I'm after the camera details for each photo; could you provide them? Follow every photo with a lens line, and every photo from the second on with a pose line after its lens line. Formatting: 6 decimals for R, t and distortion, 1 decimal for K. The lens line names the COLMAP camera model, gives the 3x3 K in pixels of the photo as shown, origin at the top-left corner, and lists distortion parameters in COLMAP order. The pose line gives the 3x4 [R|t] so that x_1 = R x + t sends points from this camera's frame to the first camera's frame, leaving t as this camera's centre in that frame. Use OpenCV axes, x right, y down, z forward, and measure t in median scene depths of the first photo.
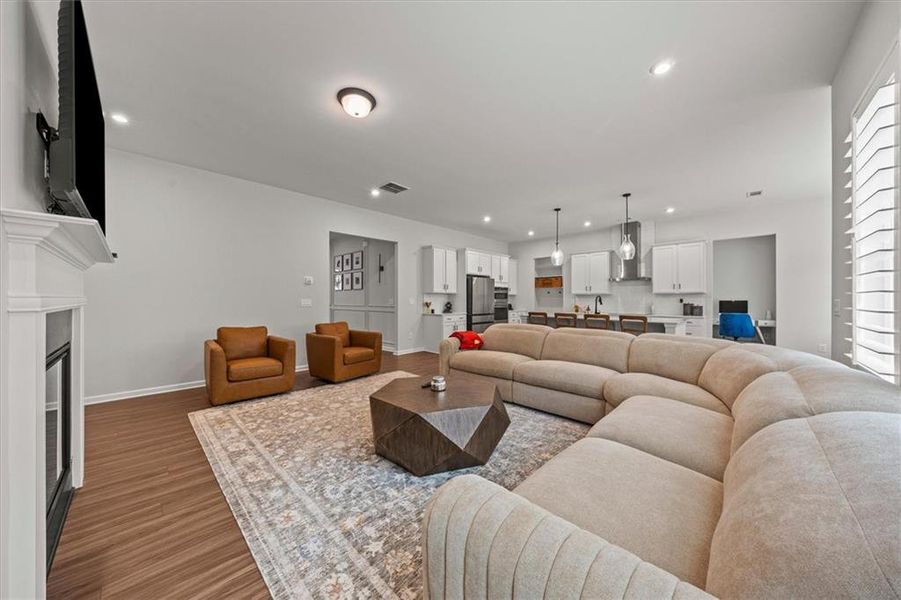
lens RADIAL K [[305.8, 0, 447.8], [0, 305.8, 301.6], [0, 0, 1]] dist [0.000251, -0.000048]
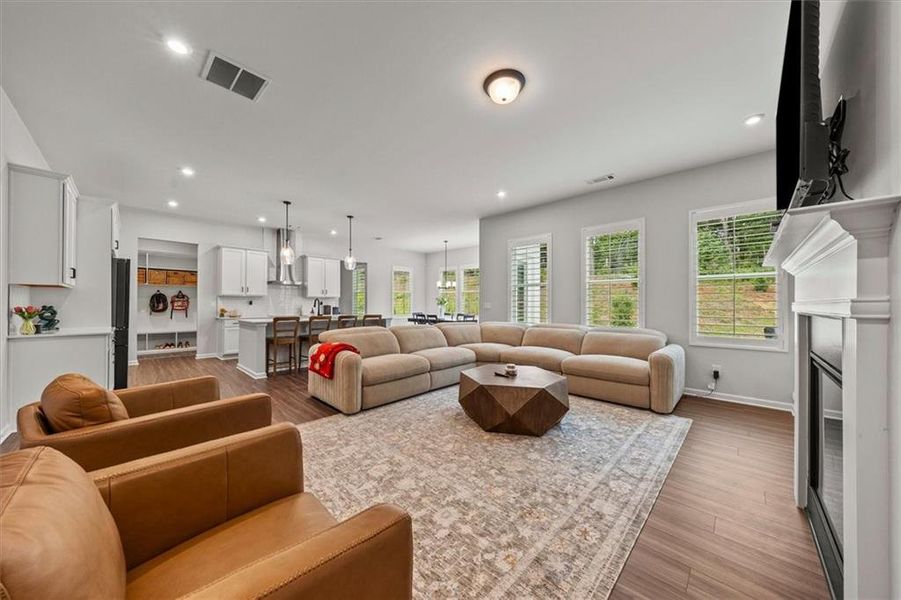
lens RADIAL K [[305.8, 0, 447.8], [0, 305.8, 301.6], [0, 0, 1]] dist [0.000251, -0.000048]
pose [[0.007168, 0.004795, 0.999963, -0.847843], [0.000464, 0.999988, -0.004799, -0.005534], [-0.999974, 0.000498, 0.007166, 0.814382]]
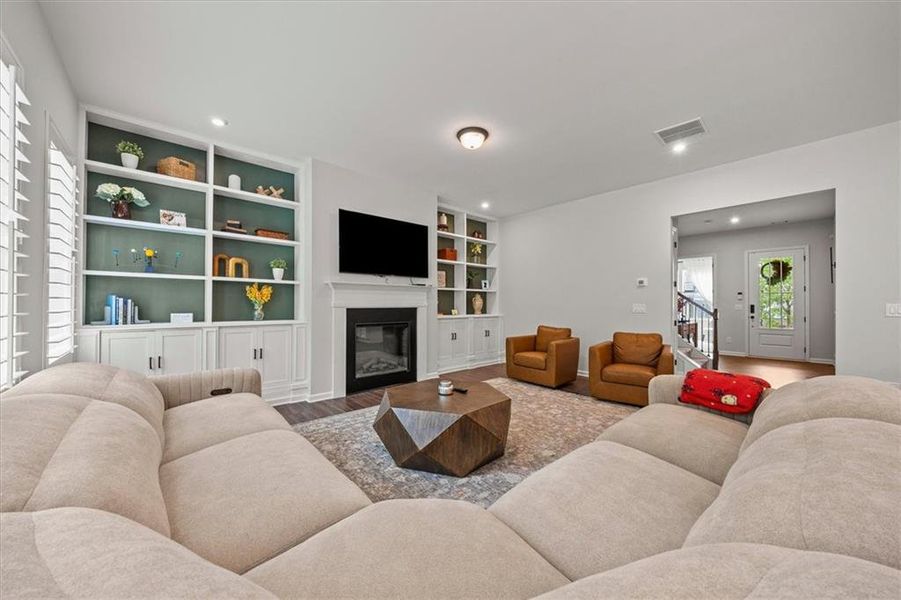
lens RADIAL K [[327.5, 0, 450.5], [0, 327.5, 300.0], [0, 0, 1]] dist [-0.000298, -0.000087]
pose [[-0.071619, -0.015380, -0.997313, 0.680595], [-0.007225, 0.999863, -0.014900, -0.002236], [0.997406, 0.006139, -0.071720, 0.709607]]
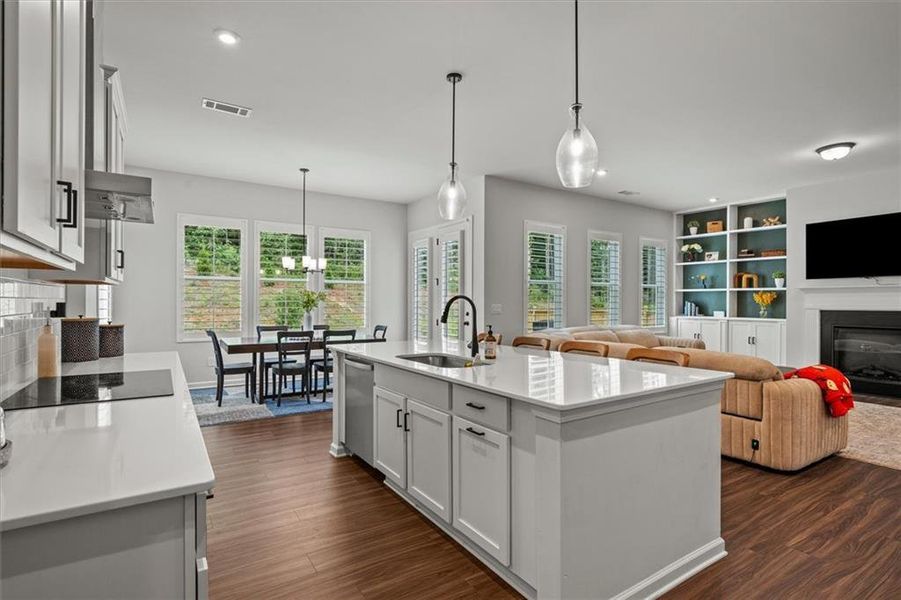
lens RADIAL K [[453.8, 0, 450.5], [0, 453.8, 300.0], [0, 0, 1]] dist [0.011143, -0.000063]
pose [[-0.975837, -0.004024, 0.218462, 0.583272], [-0.003834, 0.999992, 0.001293, -0.023553], [-0.218466, 0.000424, -0.975844, 2.231997]]
